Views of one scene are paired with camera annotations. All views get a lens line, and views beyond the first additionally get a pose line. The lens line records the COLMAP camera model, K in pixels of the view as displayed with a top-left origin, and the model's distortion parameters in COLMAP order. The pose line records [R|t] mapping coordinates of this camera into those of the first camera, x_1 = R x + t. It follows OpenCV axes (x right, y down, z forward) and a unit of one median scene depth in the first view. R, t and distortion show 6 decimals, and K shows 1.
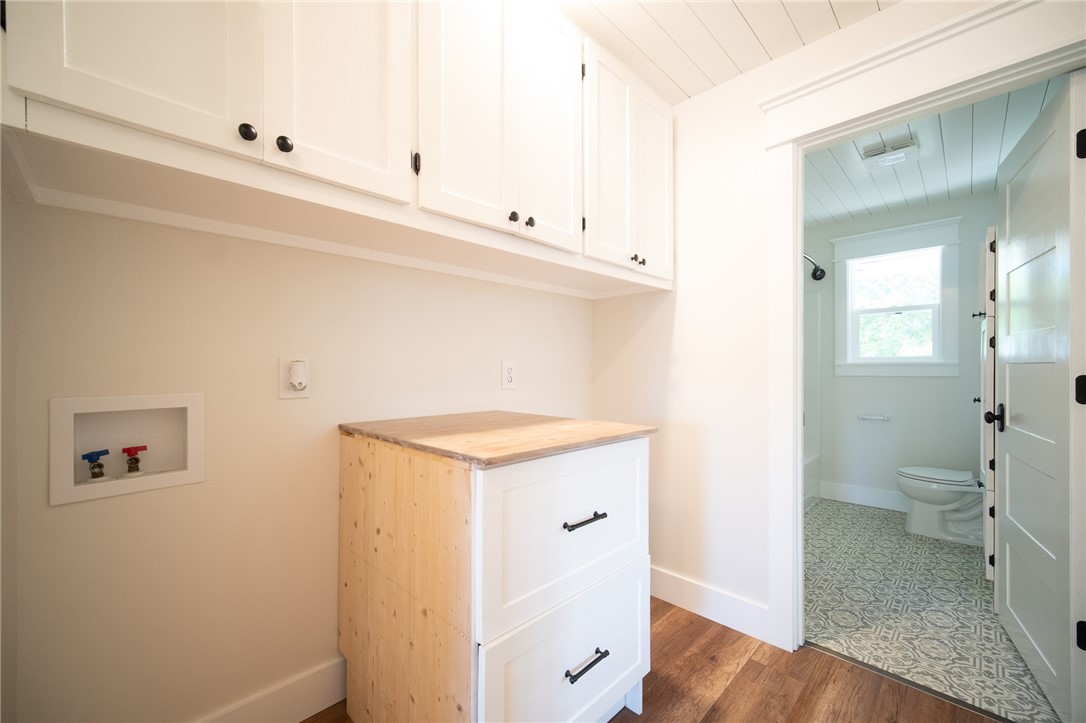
lens RADIAL K [[432.4, 0, 543.0], [0, 432.4, 361.5], [0, 0, 1]] dist [-0.018403, -0.000005]
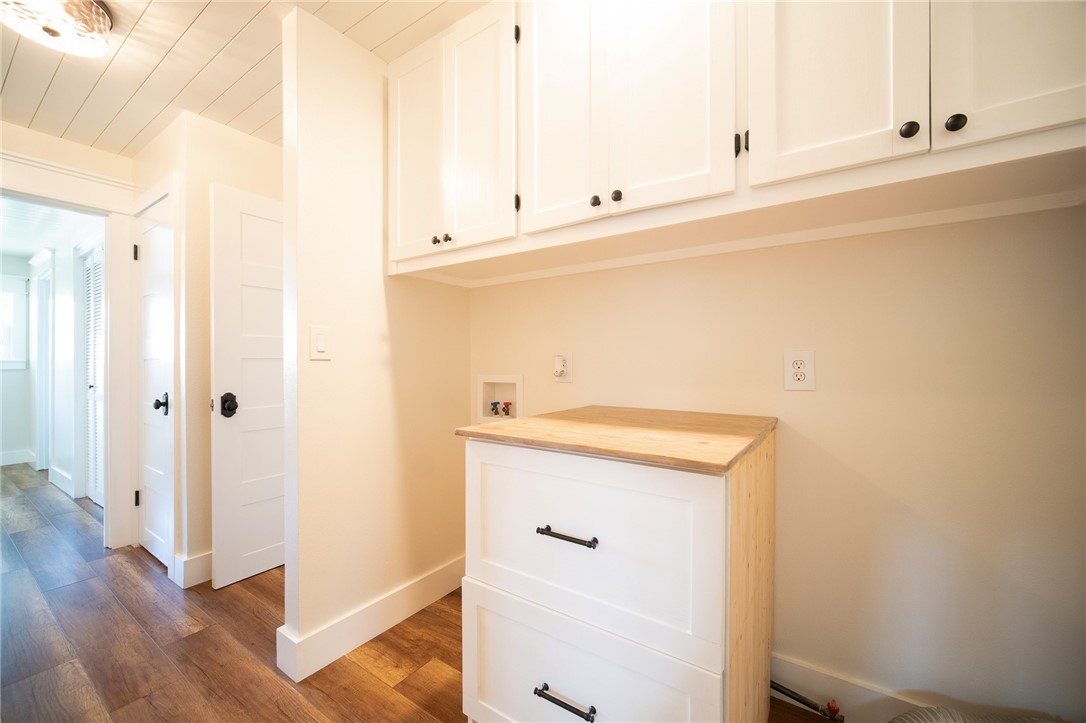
lens RADIAL K [[386.3, 0, 543.0], [0, 386.3, 361.5], [0, 0, 1]] dist [-0.029369, 0.000029]
pose [[0.232765, -0.005734, -0.972516, 0.792580], [0.012730, 0.999915, -0.002848, 0.021864], [0.972450, -0.011717, 0.232818, 0.744272]]
